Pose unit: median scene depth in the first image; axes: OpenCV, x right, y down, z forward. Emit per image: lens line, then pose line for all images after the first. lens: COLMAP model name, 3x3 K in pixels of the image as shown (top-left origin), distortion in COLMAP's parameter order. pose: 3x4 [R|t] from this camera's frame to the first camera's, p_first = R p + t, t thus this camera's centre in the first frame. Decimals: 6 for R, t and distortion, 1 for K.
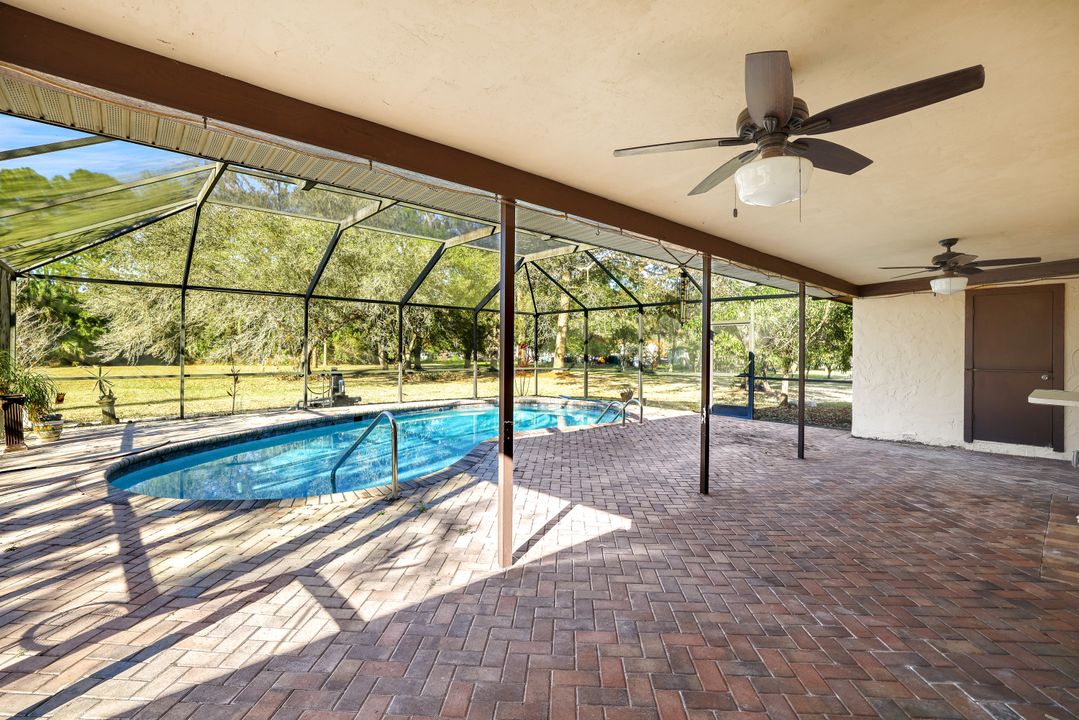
lens RADIAL K [[467.6, 0, 516.3], [0, 467.6, 356.5], [0, 0, 1]] dist [-0.013068, 0.000642]
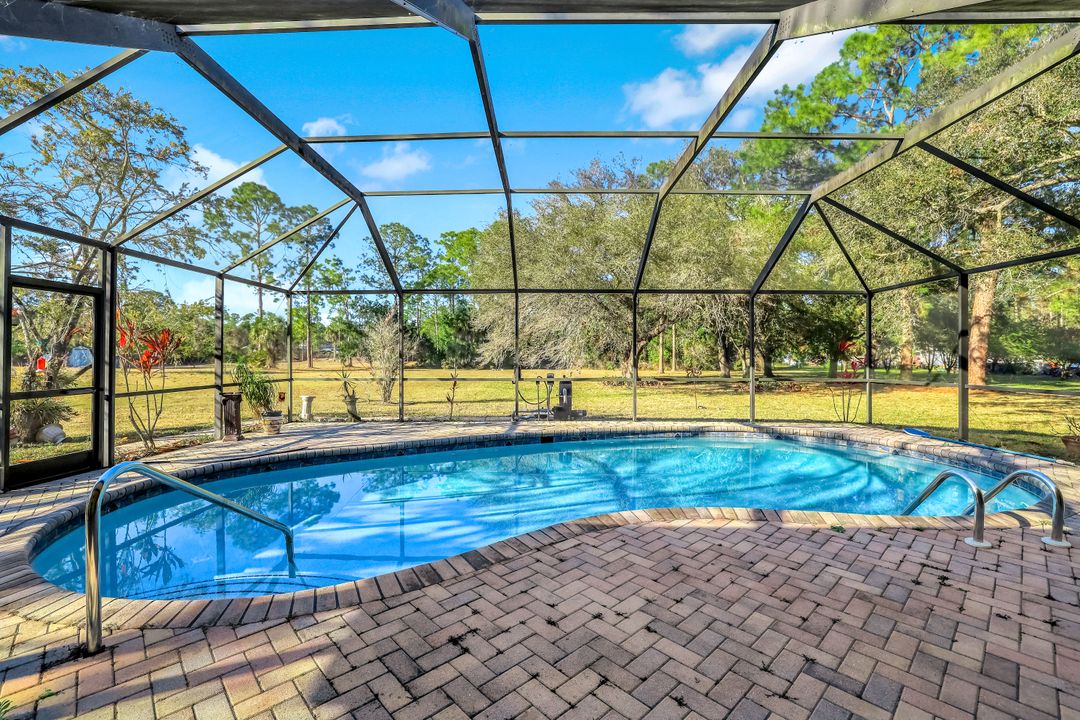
lens RADIAL K [[478.6, 0, 537.7], [0, 478.6, 353.5], [0, 0, 1]] dist [-0.031594, 0.000132]
pose [[0.765484, -0.010297, -0.643373, 0.133794], [-0.001521, 0.999840, -0.017812, 0.003700], [0.643454, 0.014613, 0.765346, 0.317382]]
